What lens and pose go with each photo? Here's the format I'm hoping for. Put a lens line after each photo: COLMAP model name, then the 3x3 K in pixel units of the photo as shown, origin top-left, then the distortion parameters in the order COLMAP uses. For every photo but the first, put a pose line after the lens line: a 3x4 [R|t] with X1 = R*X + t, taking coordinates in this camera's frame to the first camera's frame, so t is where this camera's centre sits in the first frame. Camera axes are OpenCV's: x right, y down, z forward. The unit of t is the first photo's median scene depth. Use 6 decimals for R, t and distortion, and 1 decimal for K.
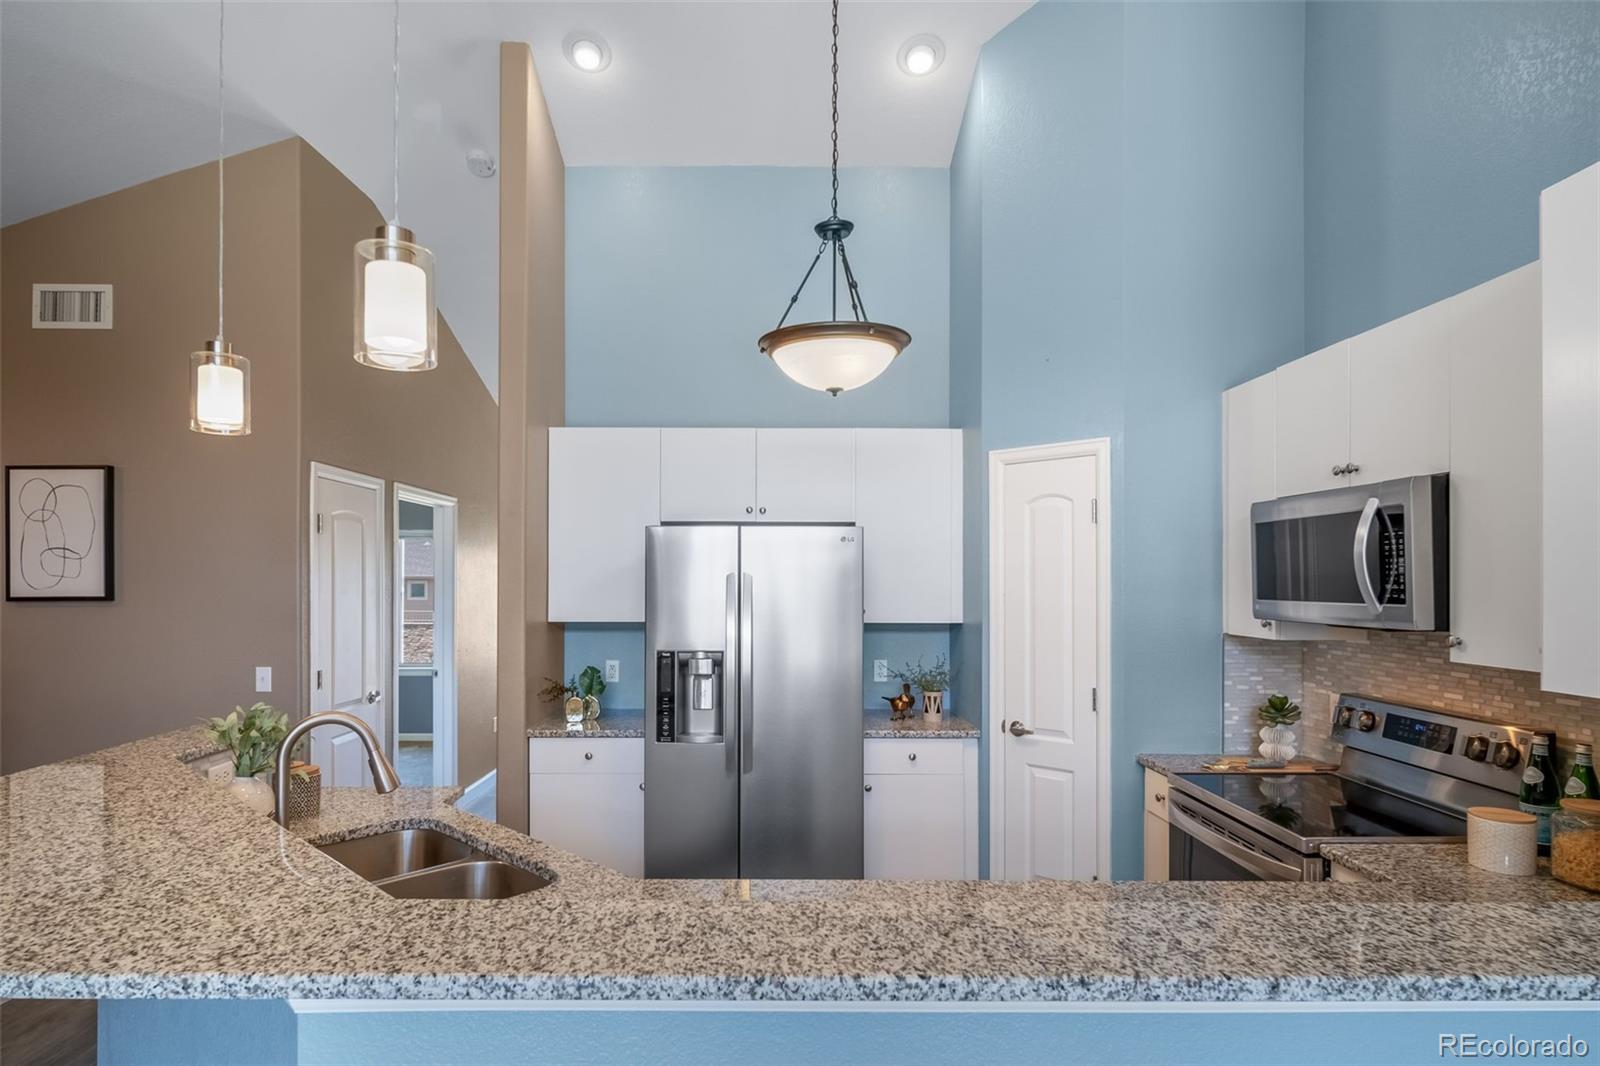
lens RADIAL K [[879.6, 0, 795.7], [0, 879.6, 577.8], [0, 0, 1]] dist [0.002906, -0.000147]
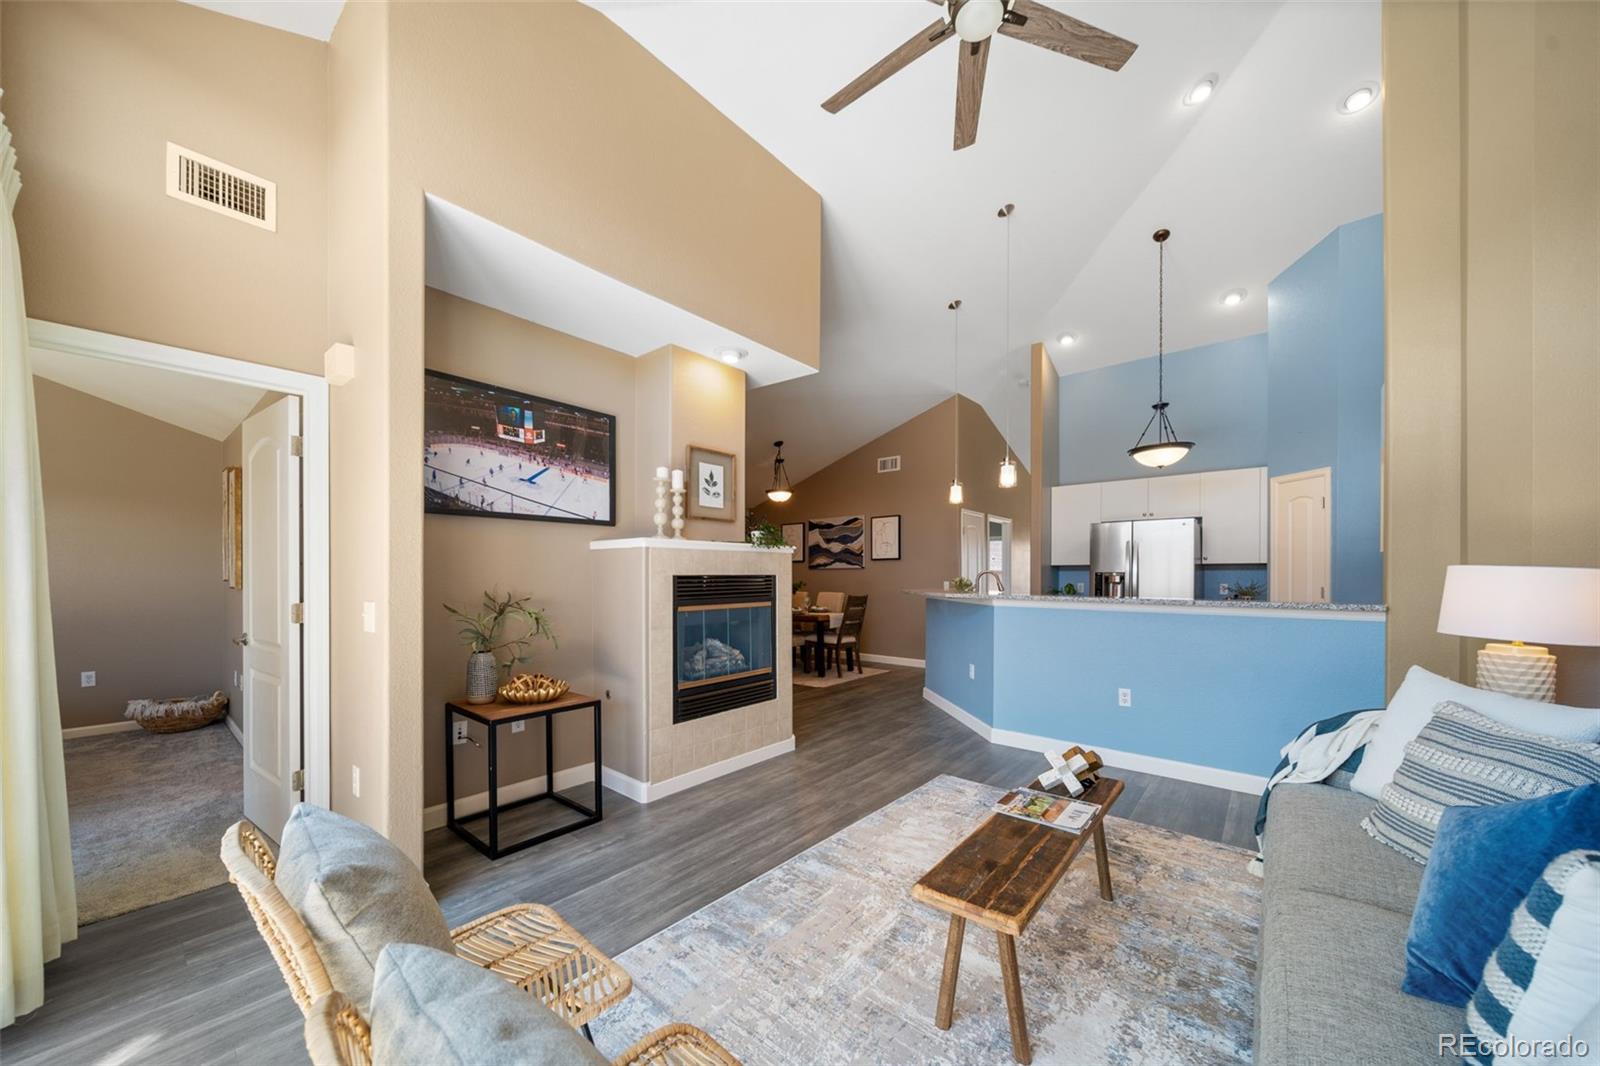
lens RADIAL K [[564.0, 0, 792.5], [0, 564.0, 576.8], [0, 0, 1]] dist [0.000772, 0.000039]
pose [[0.748208, 0.001216, -0.663463, 0.239057], [0.001308, 0.999994, 0.003307, 0.079422], [0.663463, -0.003342, 0.748202, -0.707552]]
